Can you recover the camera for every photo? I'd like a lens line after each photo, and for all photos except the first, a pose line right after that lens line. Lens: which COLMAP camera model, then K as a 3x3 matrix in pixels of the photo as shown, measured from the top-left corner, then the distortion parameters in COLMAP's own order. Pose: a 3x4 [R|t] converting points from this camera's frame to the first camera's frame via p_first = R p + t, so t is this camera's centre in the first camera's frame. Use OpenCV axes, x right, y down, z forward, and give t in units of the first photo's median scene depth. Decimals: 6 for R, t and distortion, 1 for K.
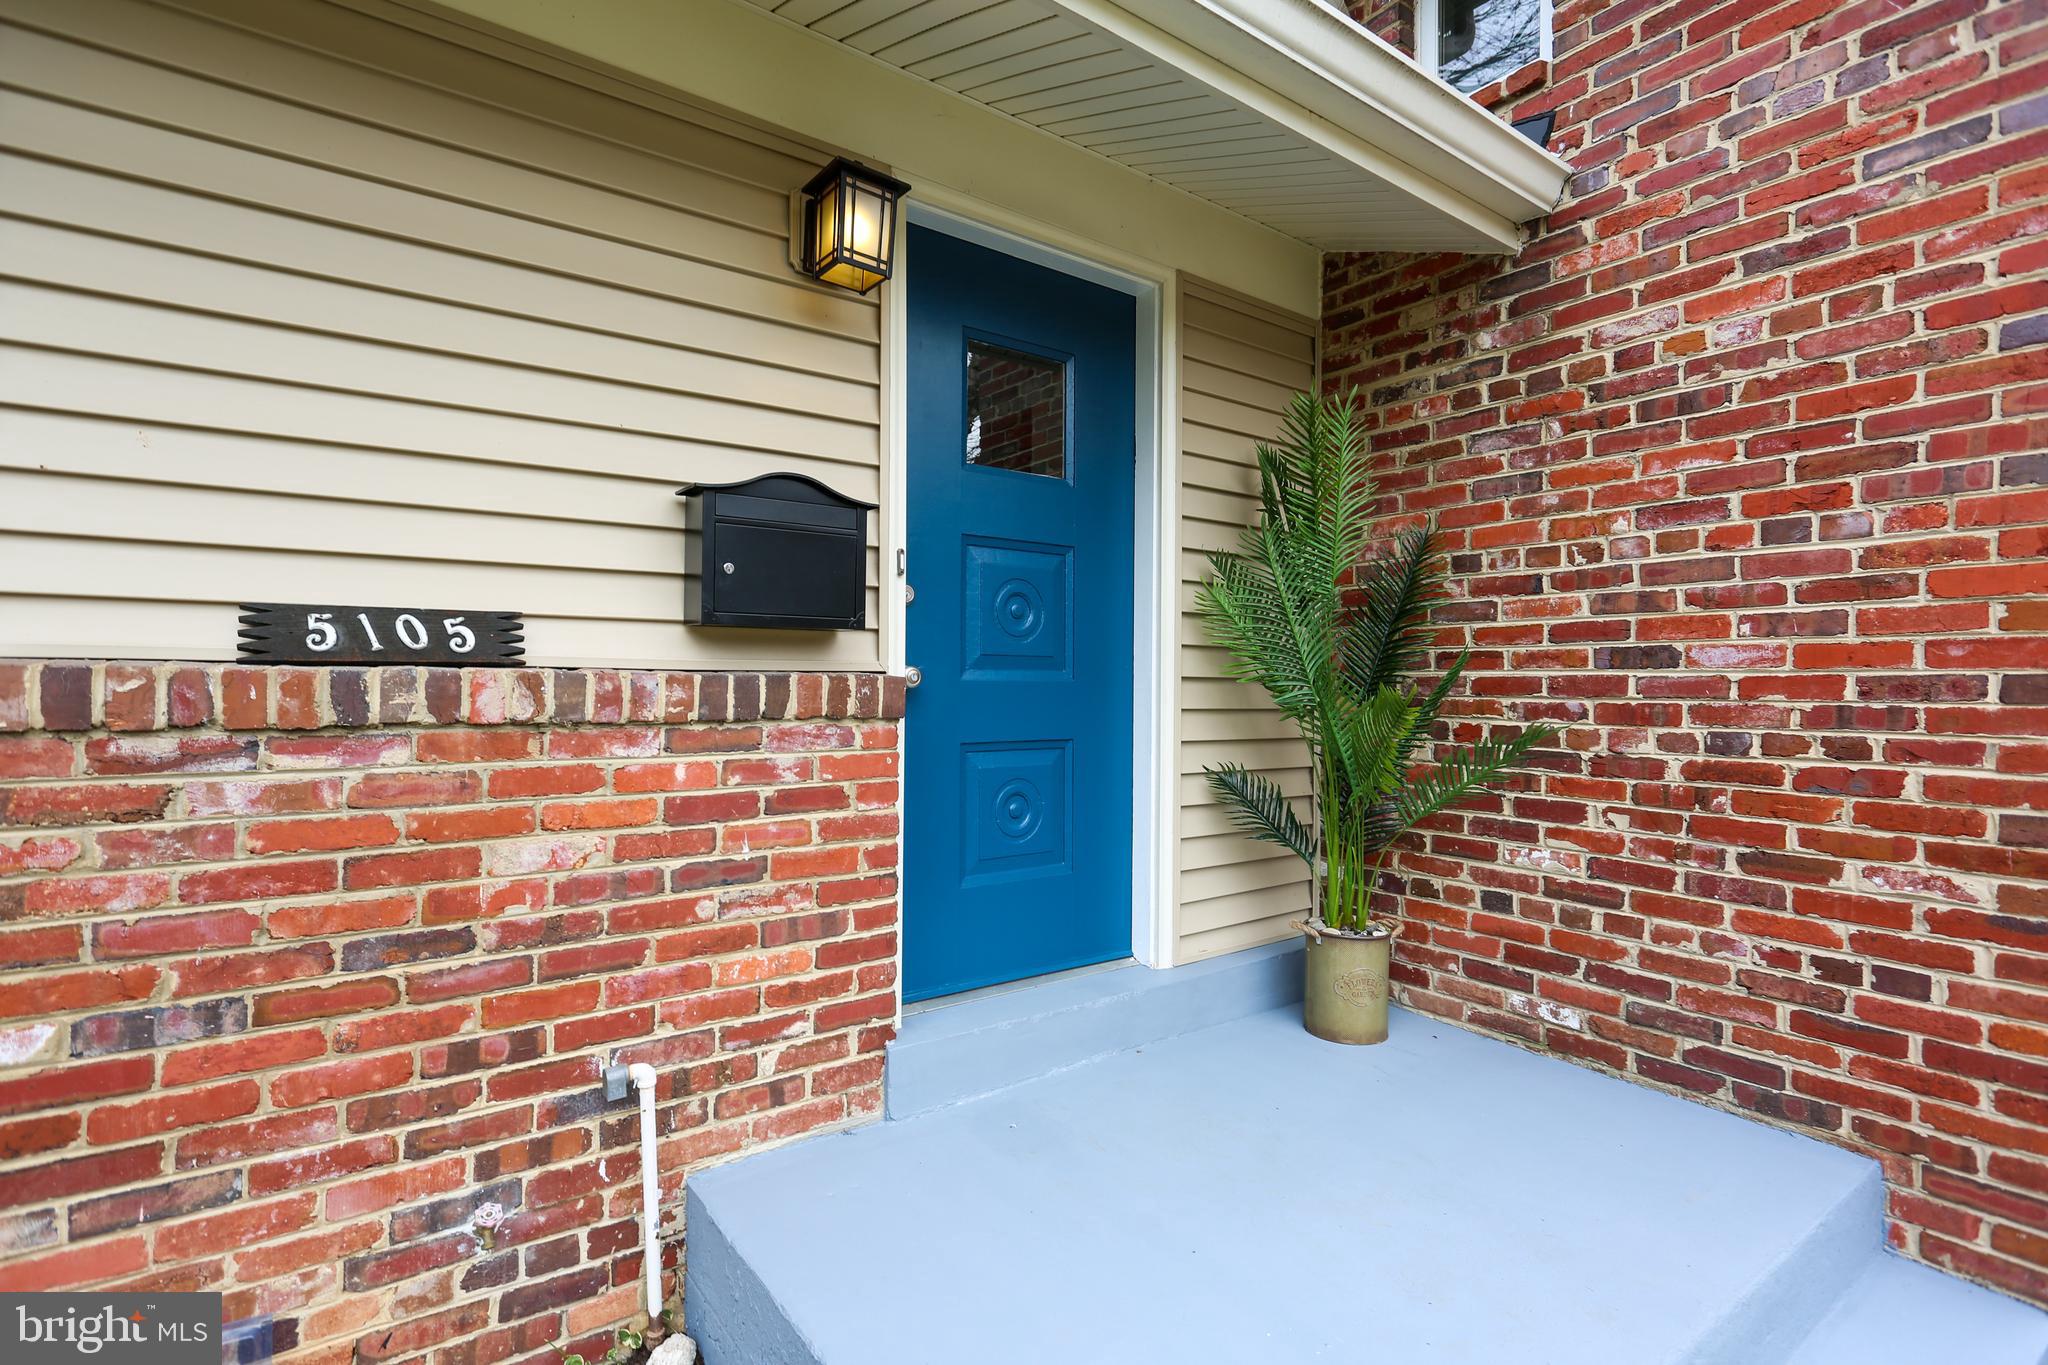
lens RADIAL K [[962.4, 0, 1015.2], [0, 962.4, 683.0], [0, 0, 1]] dist [-0.010509, 0.001780]
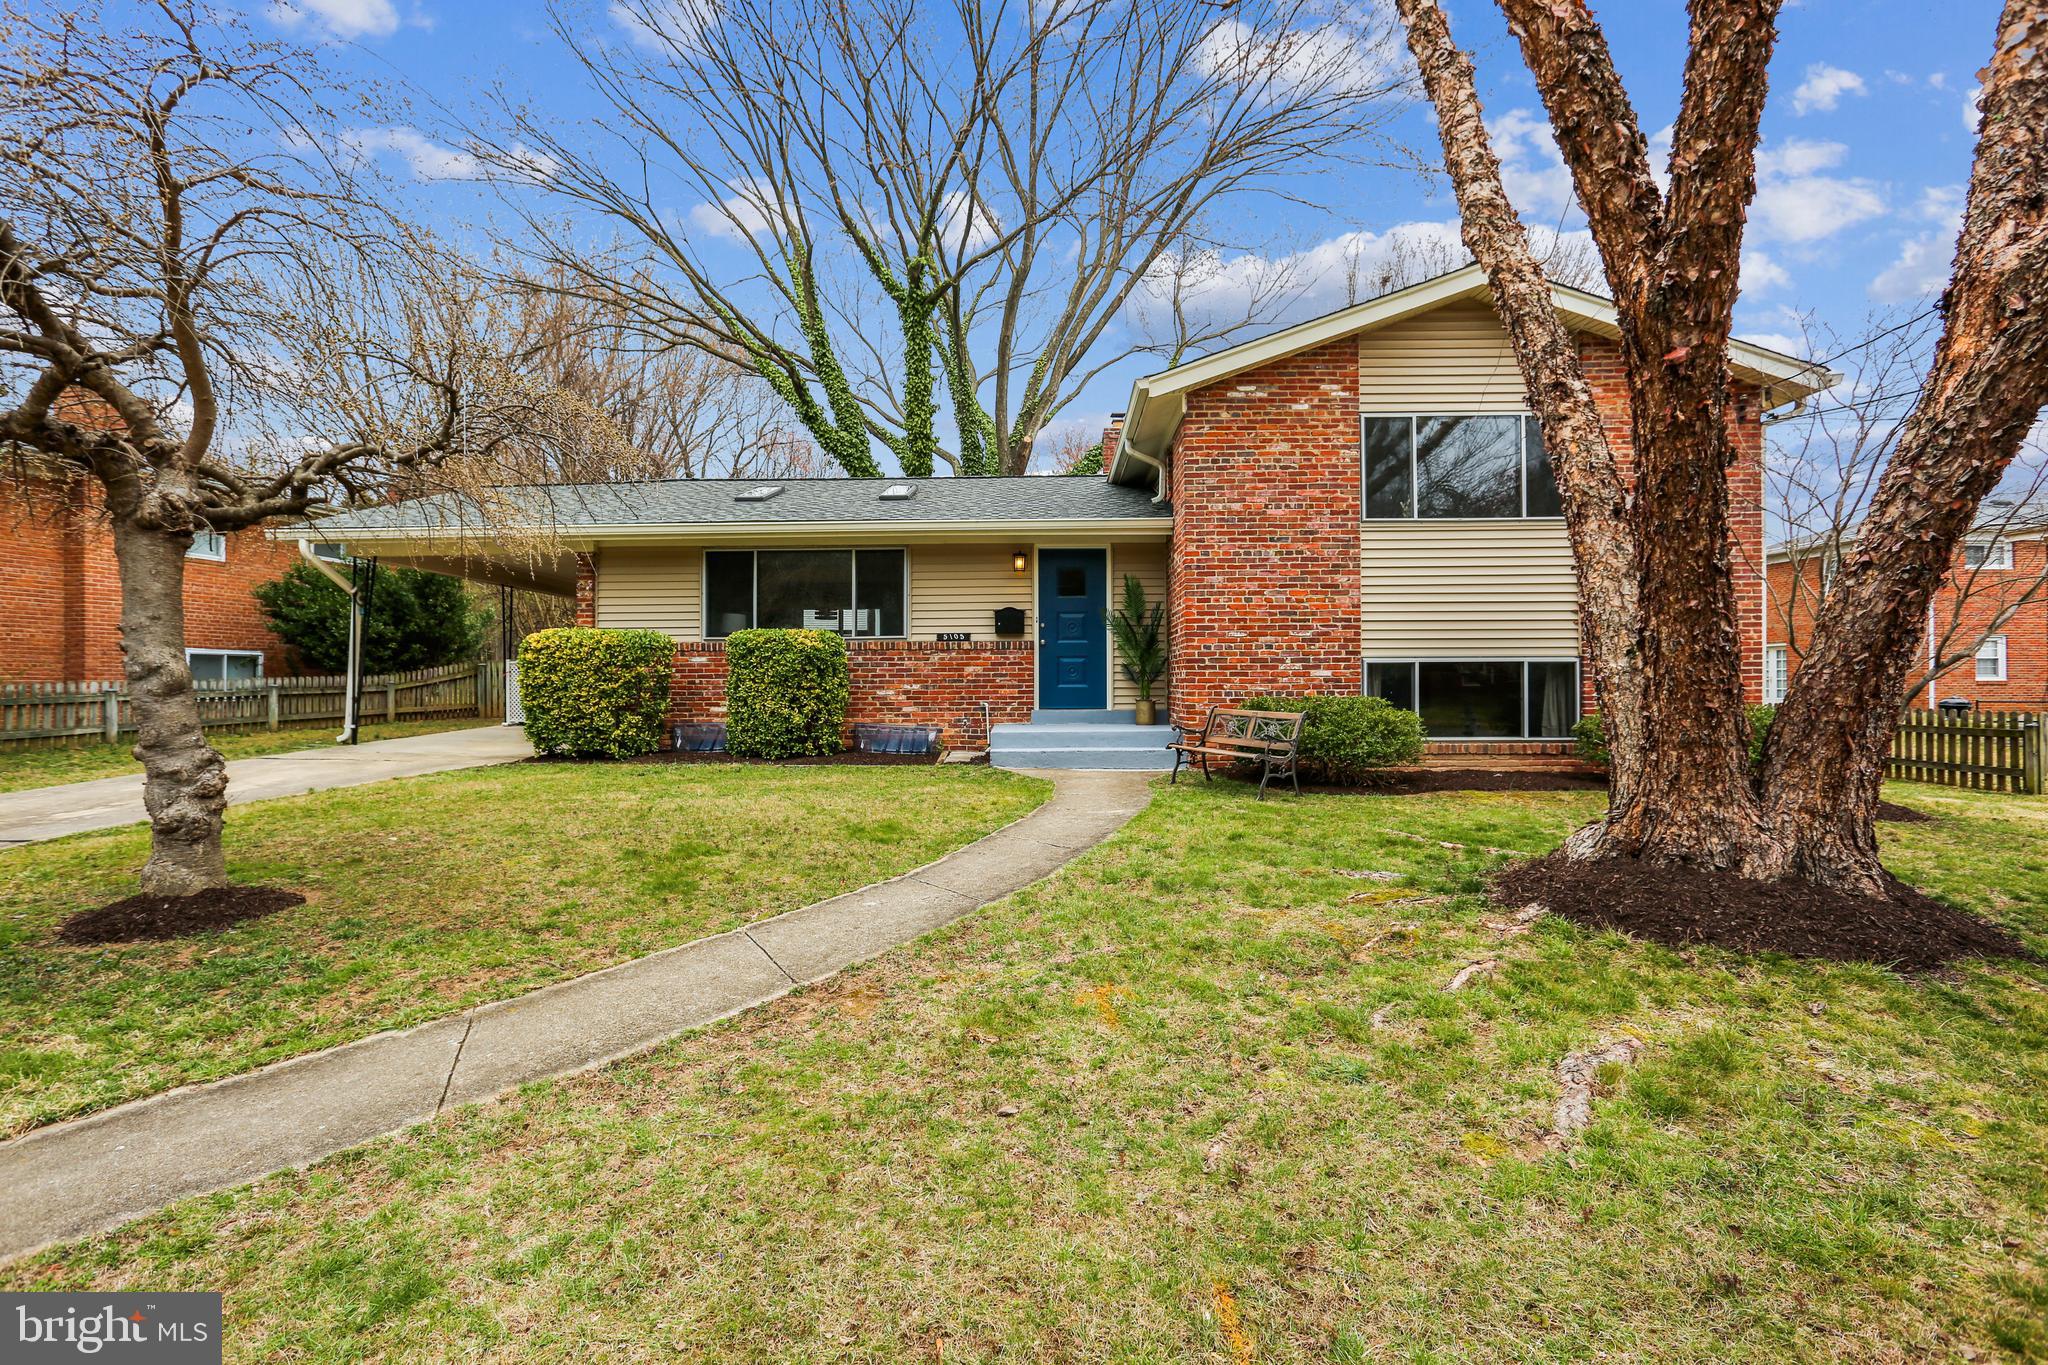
lens RADIAL K [[962.4, 0, 1015.2], [0, 962.4, 683.0], [0, 0, 1]] dist [-0.010509, 0.001780]
pose [[0.797243, -0.012438, -0.603531, 2.864124], [0.008339, 0.999919, -0.009592, 0.259226], [0.603601, 0.002614, 0.797282, -3.144371]]
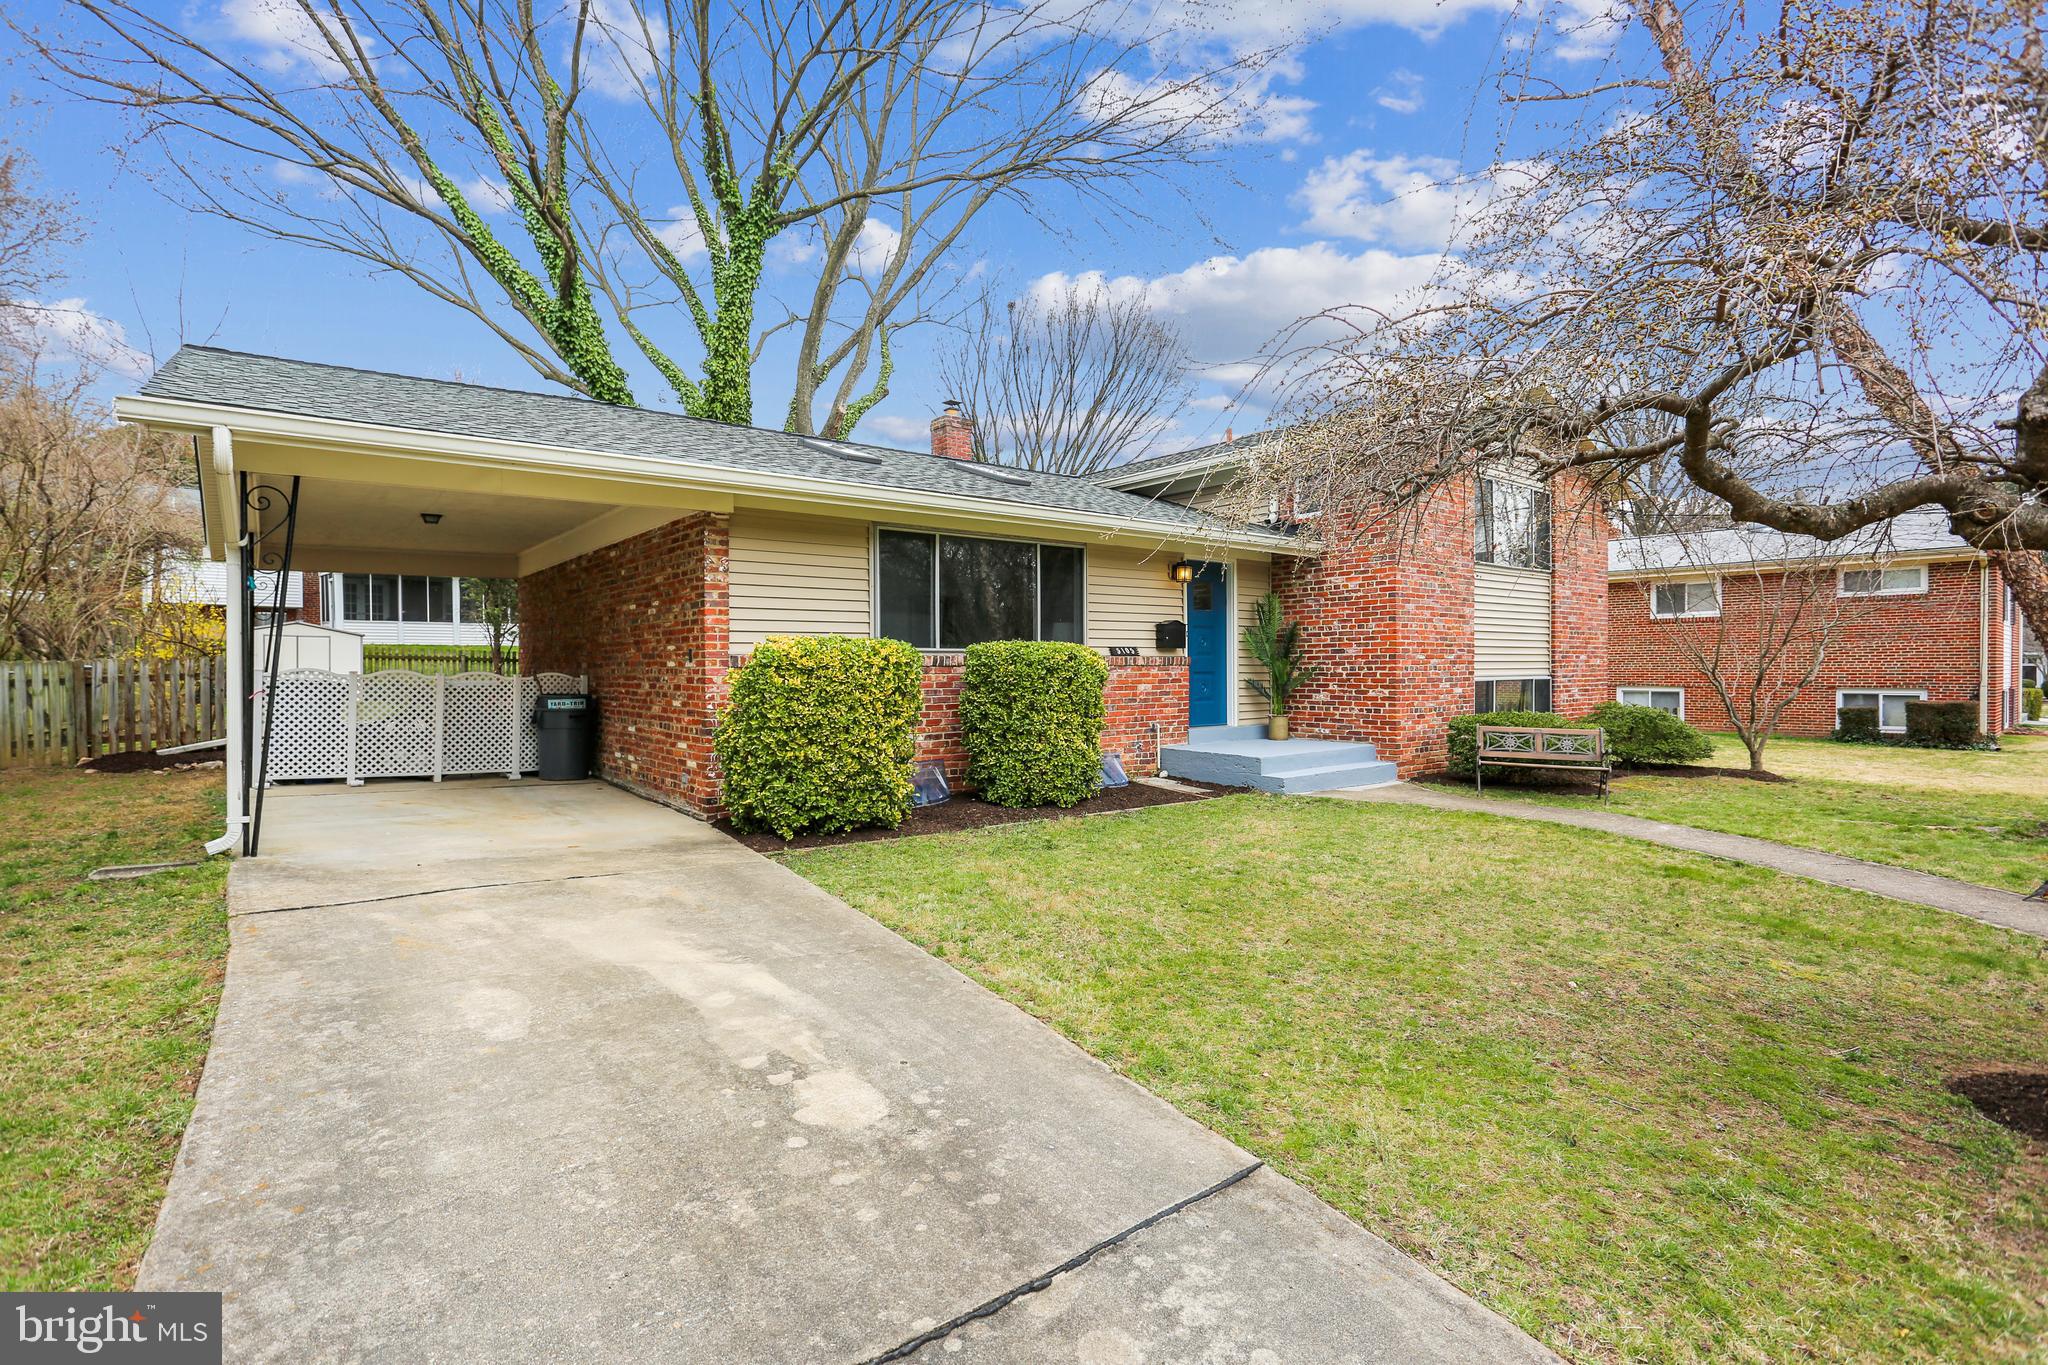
lens RADIAL K [[970.8, 0, 1024.0], [0, 970.8, 682.5], [0, 0, 1]] dist [-0.022830, 0.014263]
pose [[0.998392, -0.014520, 0.054788, -1.203206], [0.013869, 0.999829, 0.012241, 0.049265], [-0.054957, -0.011462, 0.998423, -3.829012]]
